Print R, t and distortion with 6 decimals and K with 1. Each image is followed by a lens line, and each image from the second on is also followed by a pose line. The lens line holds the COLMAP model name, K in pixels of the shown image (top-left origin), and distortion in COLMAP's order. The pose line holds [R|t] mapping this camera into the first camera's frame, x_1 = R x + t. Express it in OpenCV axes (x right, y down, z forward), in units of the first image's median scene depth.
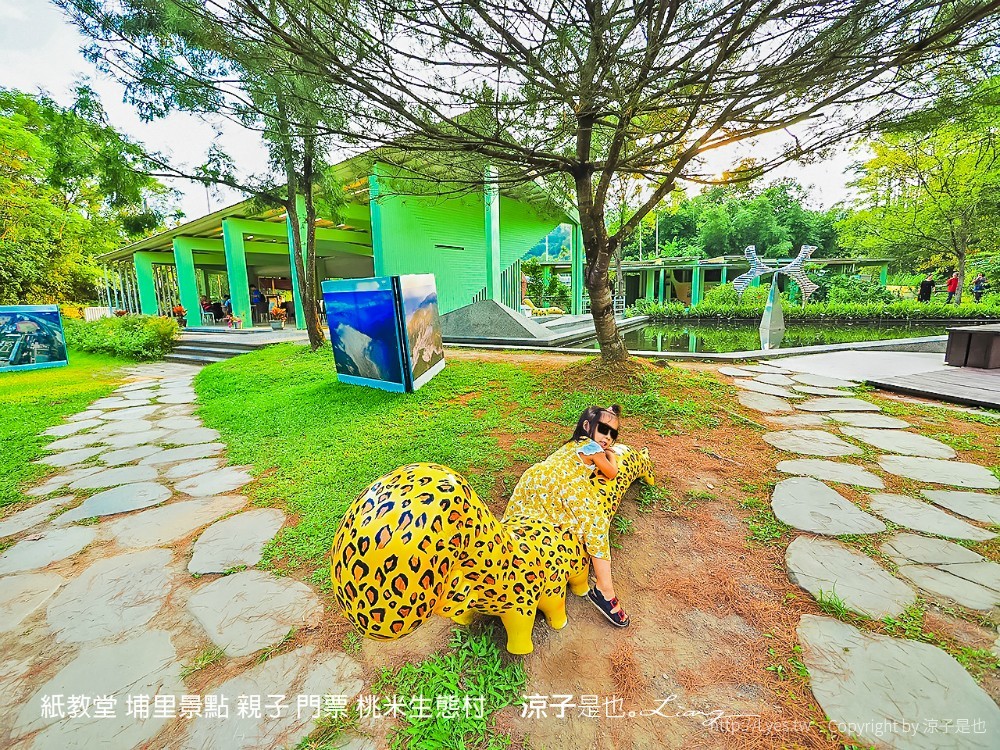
lens RADIAL K [[402.5, 0, 500.0], [0, 402.5, 375.0], [0, 0, 1]] dist [-0.001689, -0.000814]
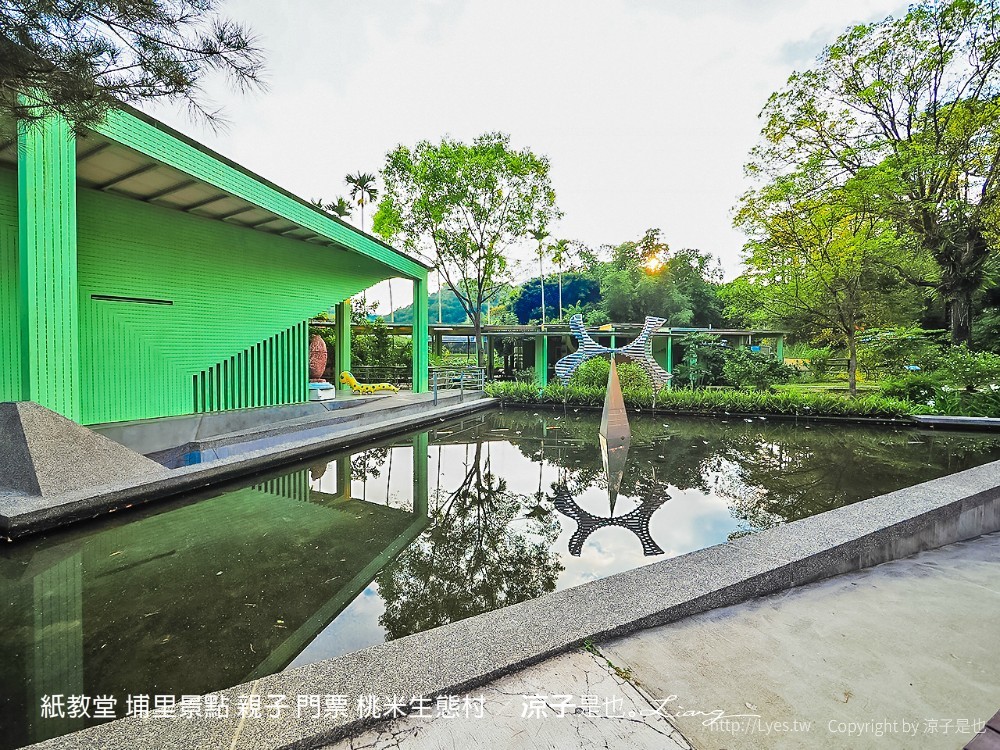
lens RADIAL K [[402.5, 0, 500.0], [0, 402.5, 375.0], [0, 0, 1]] dist [-0.001689, -0.000814]
pose [[0.992059, 0.015175, 0.124852, 0.189920], [0.002206, 0.990443, -0.137907, -0.057783], [-0.125751, 0.137087, 0.982545, 0.165260]]
